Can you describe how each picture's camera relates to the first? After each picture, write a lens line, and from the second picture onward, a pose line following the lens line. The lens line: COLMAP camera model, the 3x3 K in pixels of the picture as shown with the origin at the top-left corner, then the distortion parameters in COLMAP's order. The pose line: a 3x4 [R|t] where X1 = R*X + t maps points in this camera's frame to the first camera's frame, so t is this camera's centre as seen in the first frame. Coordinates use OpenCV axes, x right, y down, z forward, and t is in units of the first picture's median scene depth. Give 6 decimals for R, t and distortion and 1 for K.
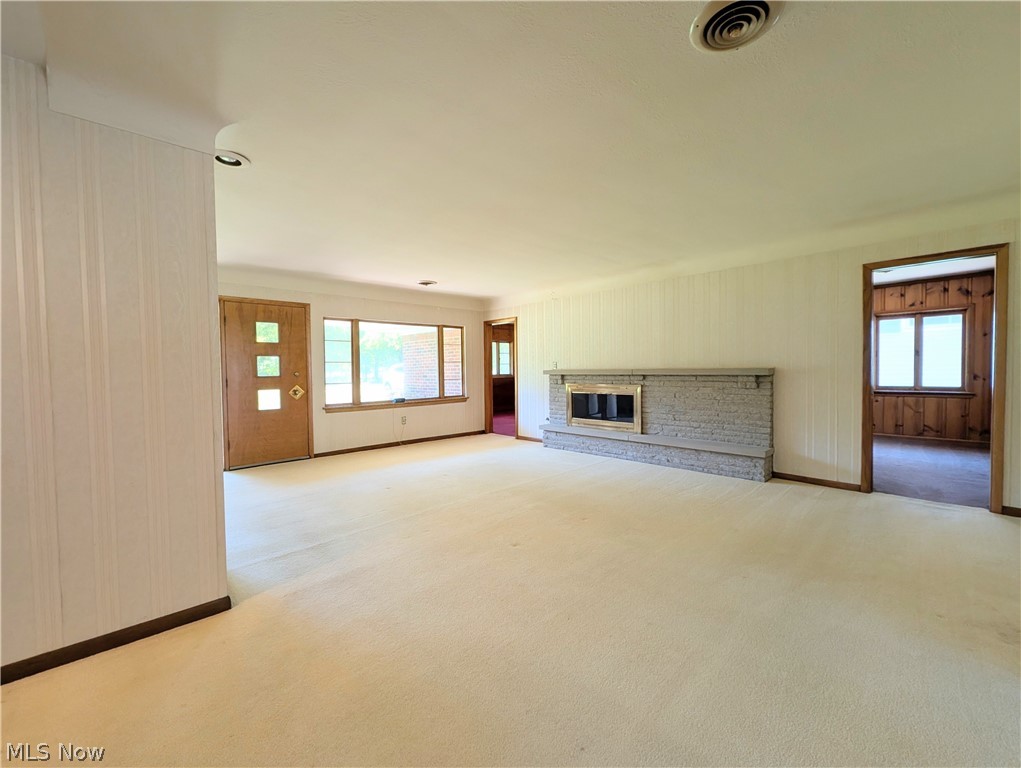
lens RADIAL K [[420.4, 0, 511.0], [0, 420.4, 380.9], [0, 0, 1]] dist [0.001028, -0.000888]
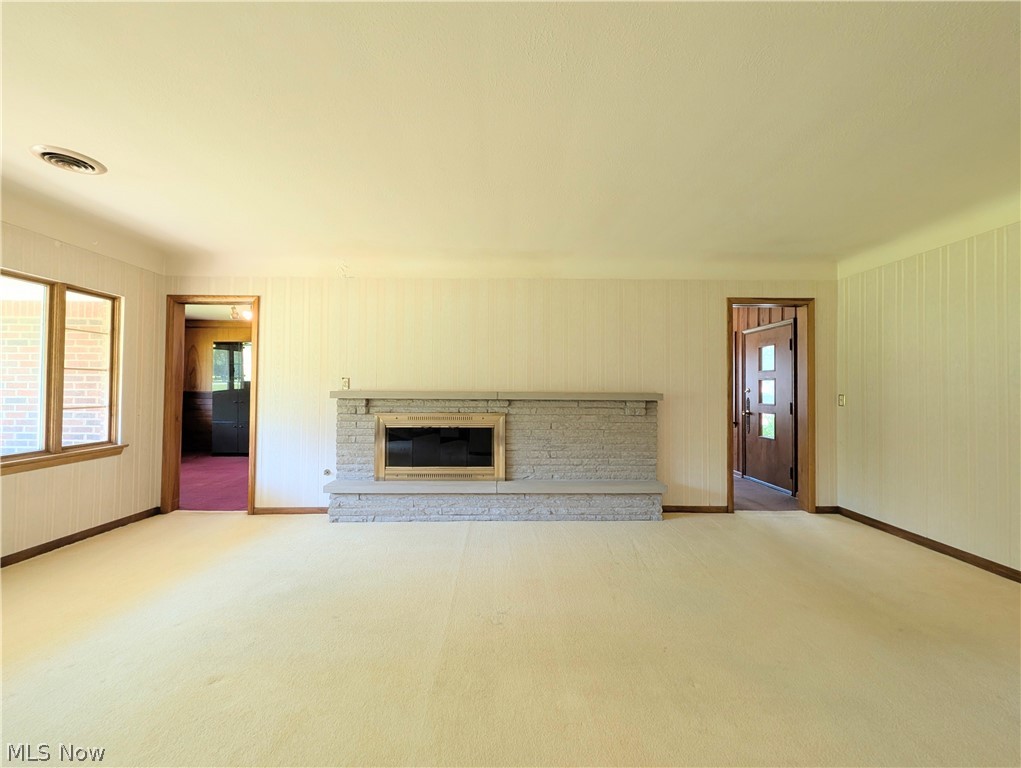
lens RADIAL K [[420.4, 0, 511.0], [0, 420.4, 380.9], [0, 0, 1]] dist [0.001028, -0.000888]
pose [[0.676149, 0.032763, 0.736036, -0.212973], [0.005663, 0.998750, -0.049659, -0.009935], [-0.736743, 0.037745, 0.675119, 0.466029]]
